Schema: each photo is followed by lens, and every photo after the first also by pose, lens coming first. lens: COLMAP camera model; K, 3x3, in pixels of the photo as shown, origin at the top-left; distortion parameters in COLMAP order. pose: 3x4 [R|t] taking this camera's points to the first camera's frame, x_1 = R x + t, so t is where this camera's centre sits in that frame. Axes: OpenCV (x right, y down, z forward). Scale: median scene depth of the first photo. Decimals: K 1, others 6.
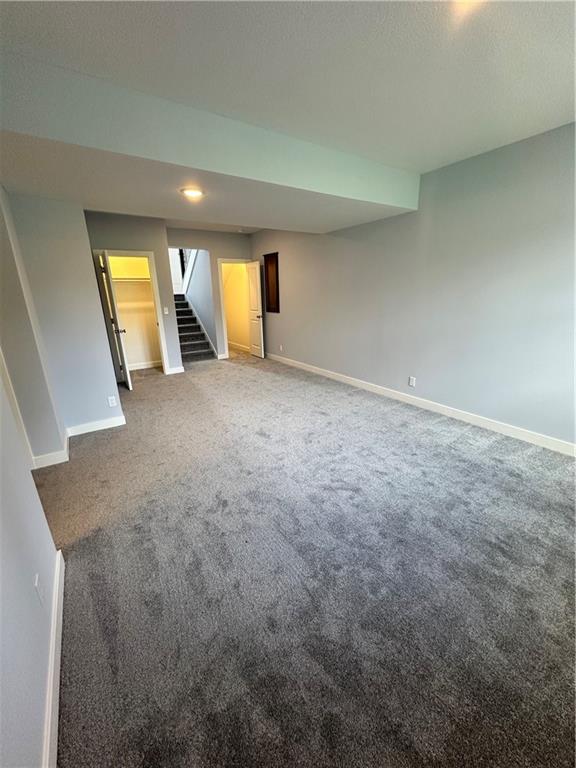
lens RADIAL K [[306.7, 0, 286.0], [0, 306.7, 383.5], [0, 0, 1]] dist [0.002335, 0.000454]
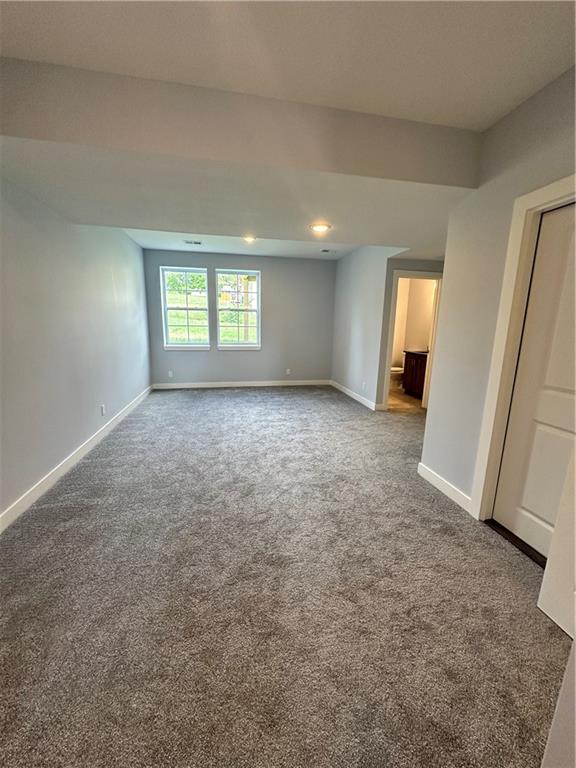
lens RADIAL K [[306.7, 0, 287.0], [0, 306.7, 383.7], [0, 0, 1]] dist [0.002335, 0.000454]
pose [[-0.916114, -0.073600, 0.394105, -0.392310], [0.122119, 0.885066, 0.449160, -0.366678], [-0.381867, 0.459609, -0.801833, 1.310156]]
